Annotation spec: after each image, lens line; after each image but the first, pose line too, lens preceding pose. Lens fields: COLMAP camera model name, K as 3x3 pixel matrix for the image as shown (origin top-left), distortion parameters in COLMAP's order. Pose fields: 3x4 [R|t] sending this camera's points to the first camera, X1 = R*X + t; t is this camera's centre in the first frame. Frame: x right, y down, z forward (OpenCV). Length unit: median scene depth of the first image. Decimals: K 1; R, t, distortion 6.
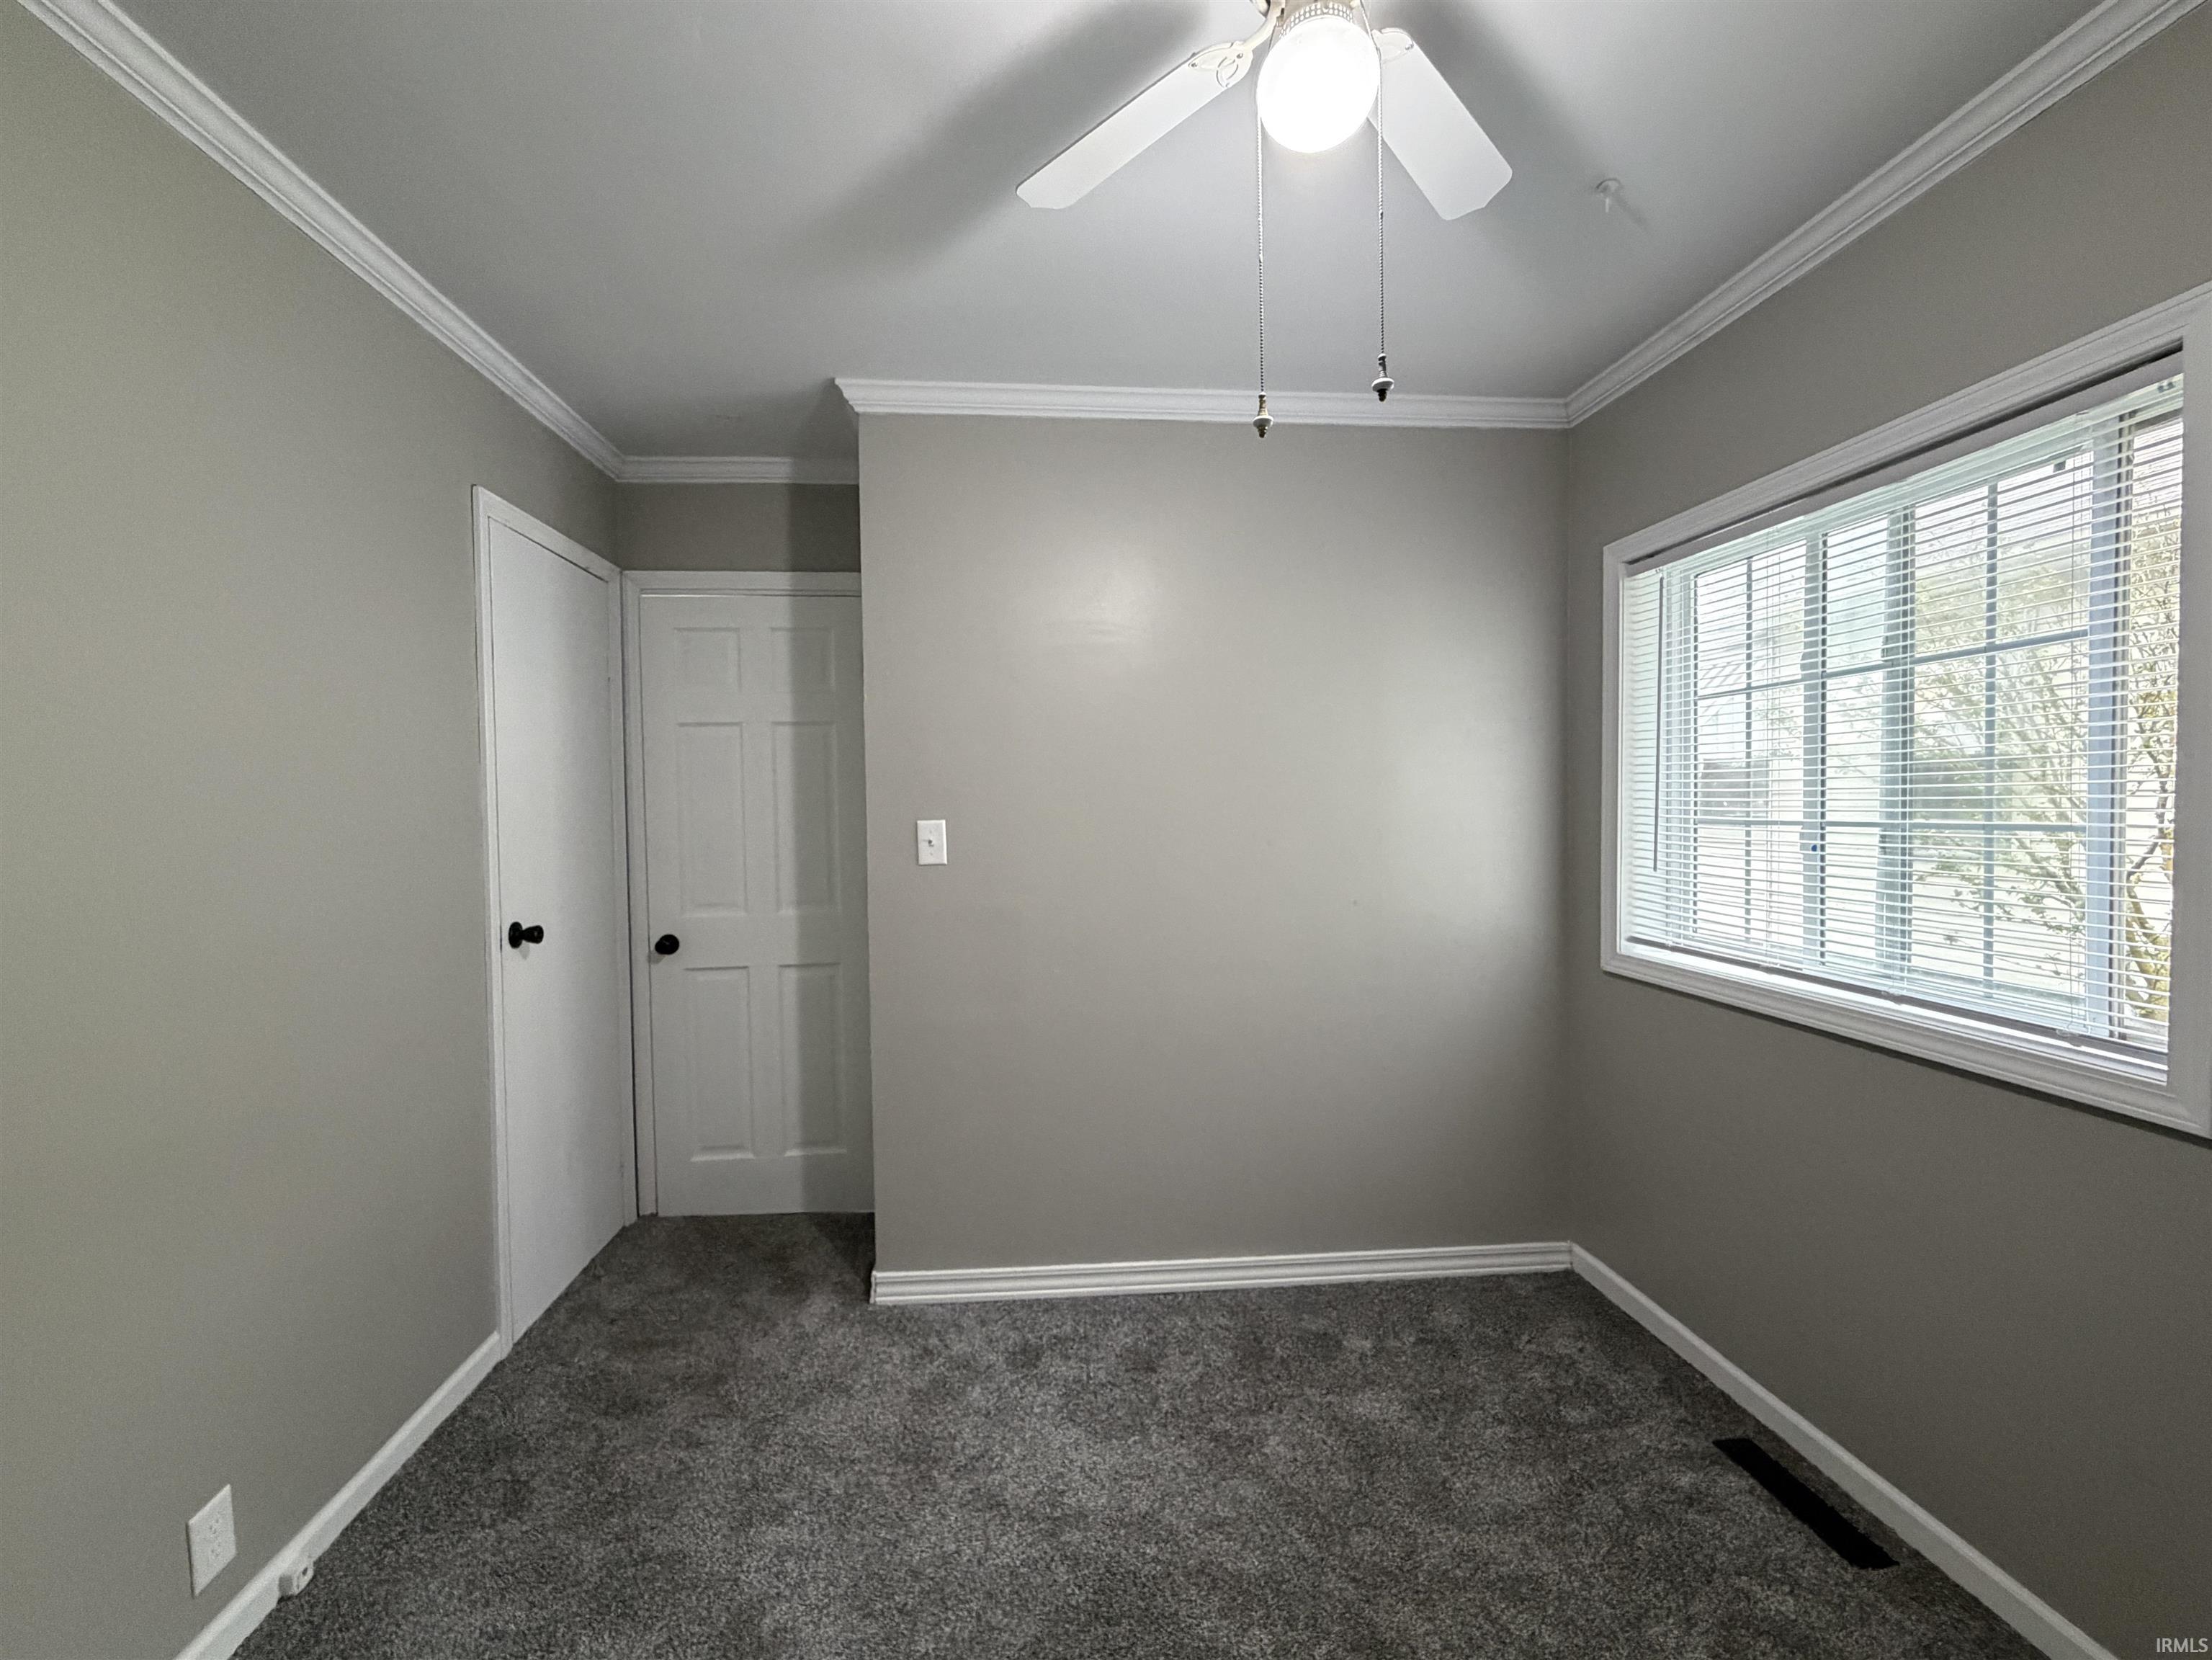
lens RADIAL K [[928.2, 0, 1105.2], [0, 928.2, 827.6], [0, 0, 1]] dist [-0.002996, 0.000296]
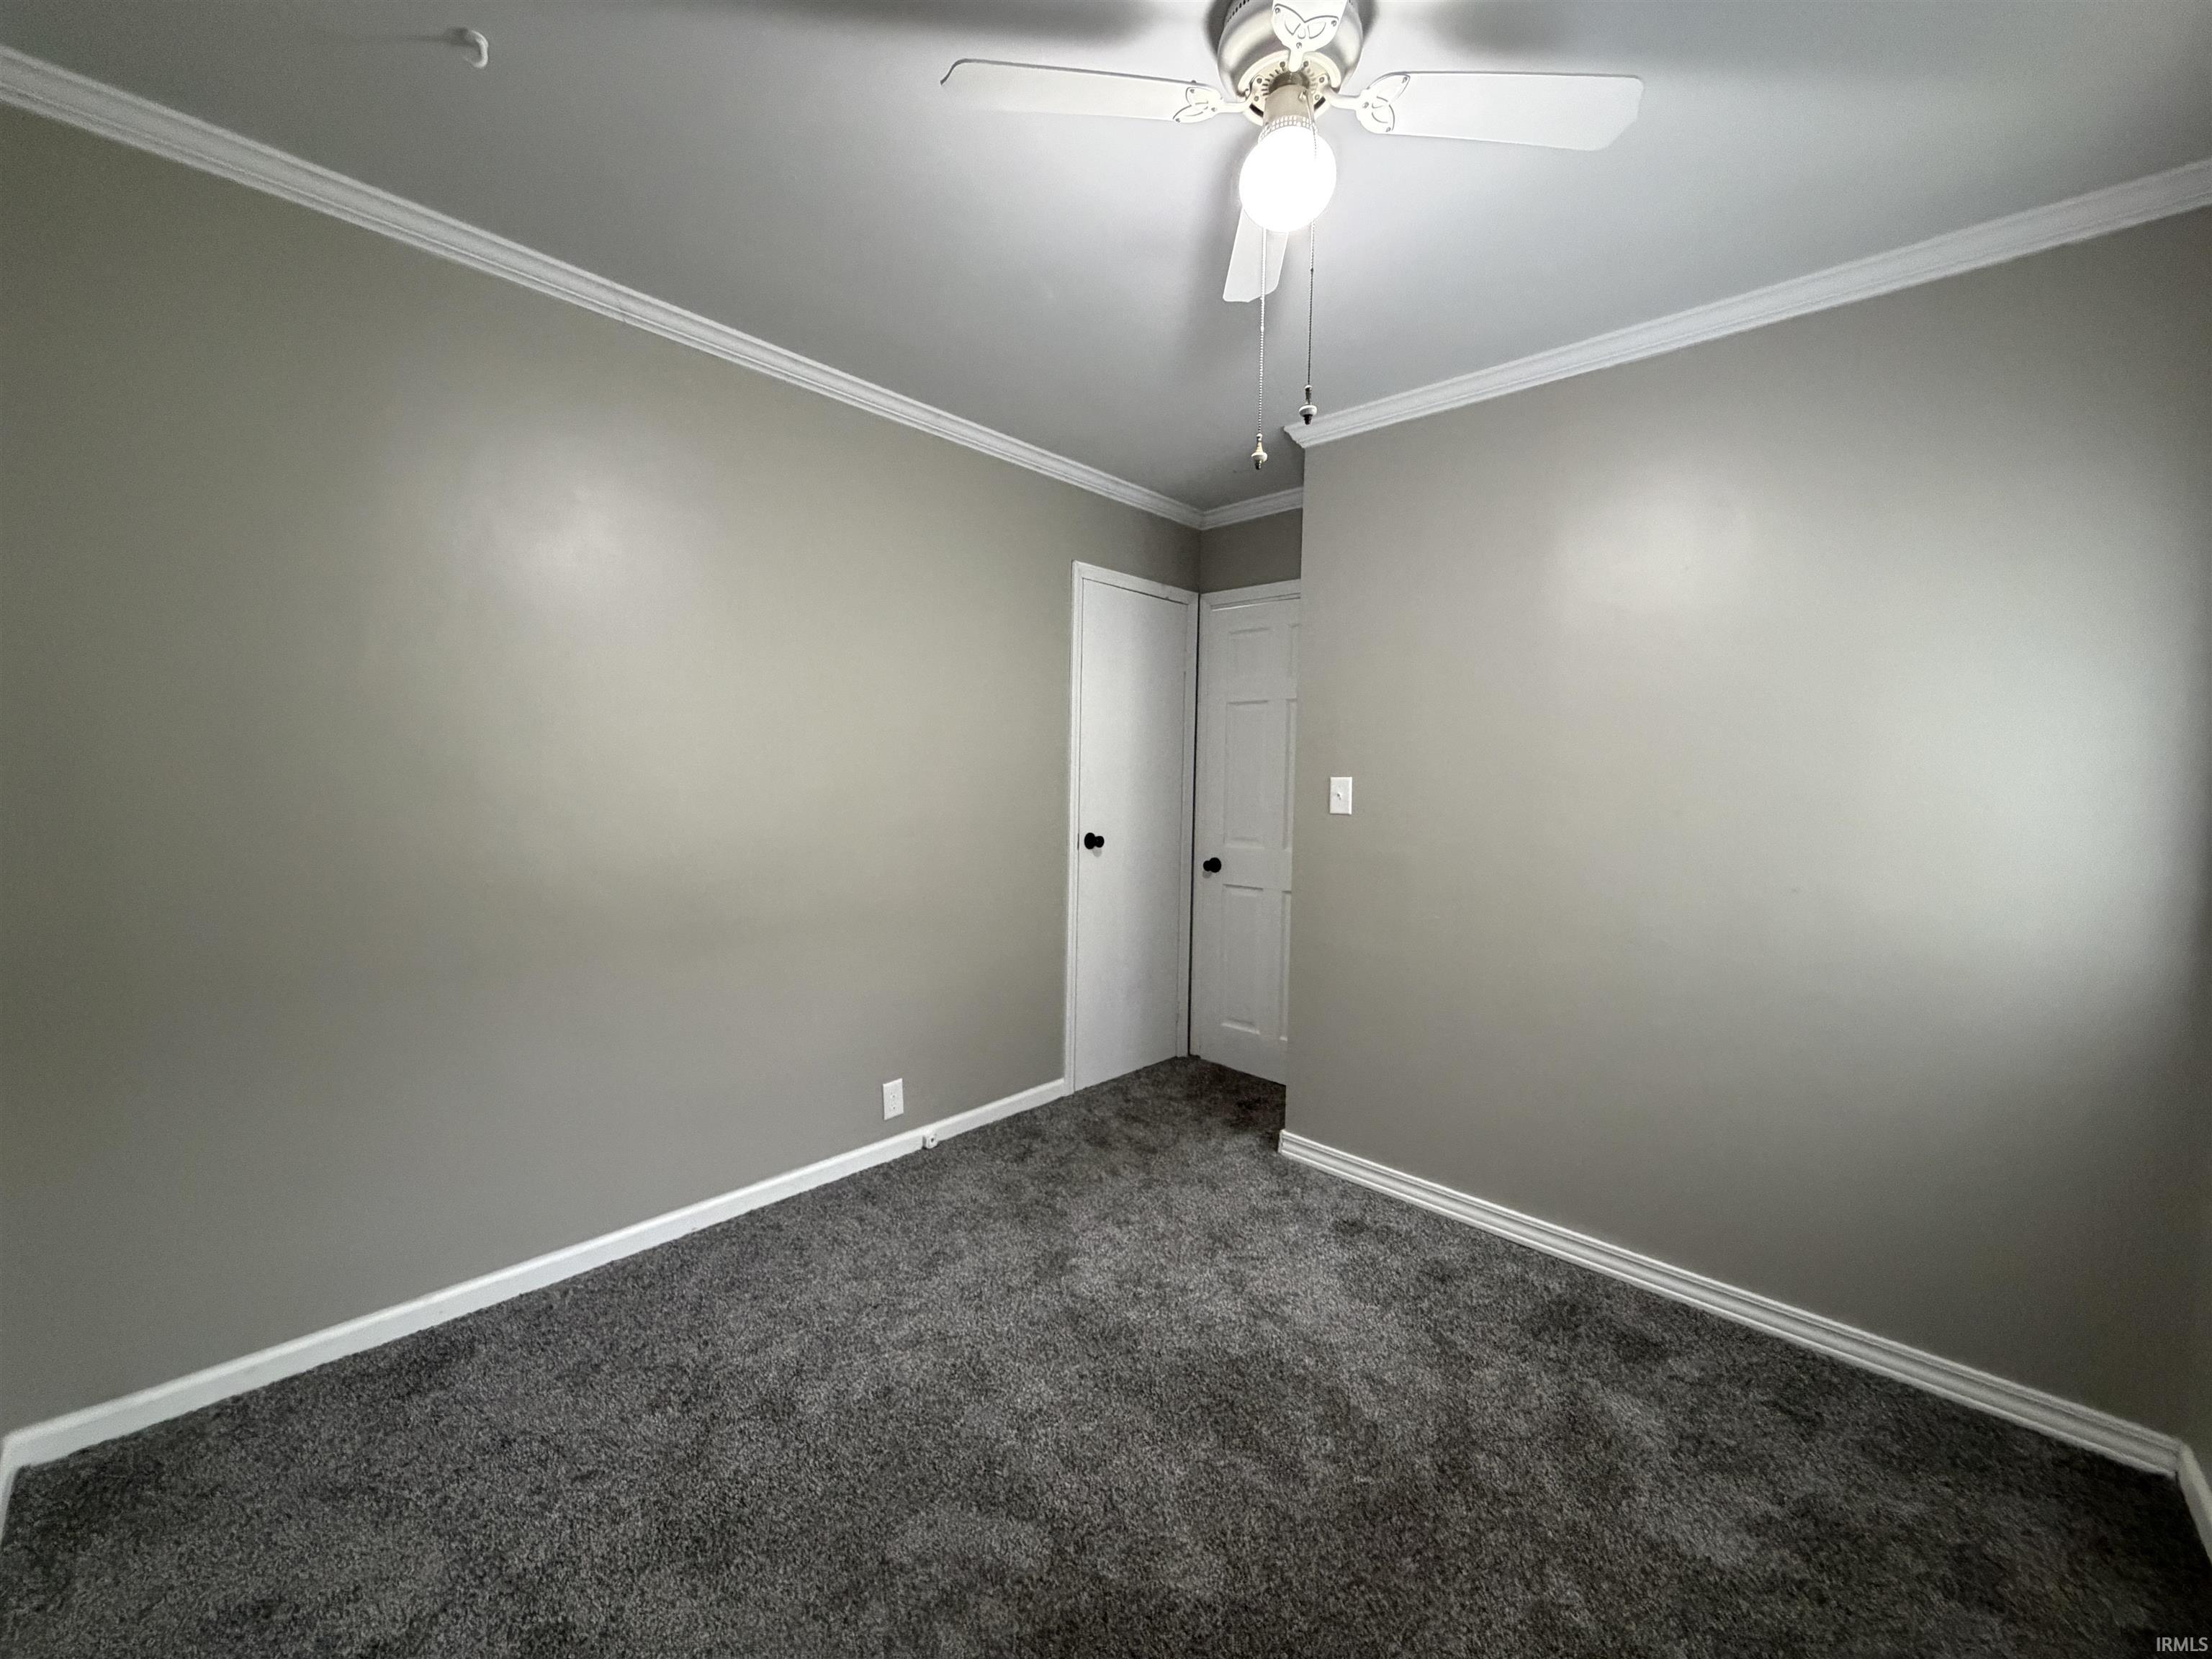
lens RADIAL K [[883.2, 0, 1104.4], [0, 883.2, 828.5], [0, 0, 1]] dist [-0.001263, 0.000357]
pose [[0.666172, 0.070250, -0.742482, 0.494760], [-0.045973, 0.997529, 0.053134, 0.012756], [0.744380, -0.001262, 0.667755, 0.006041]]
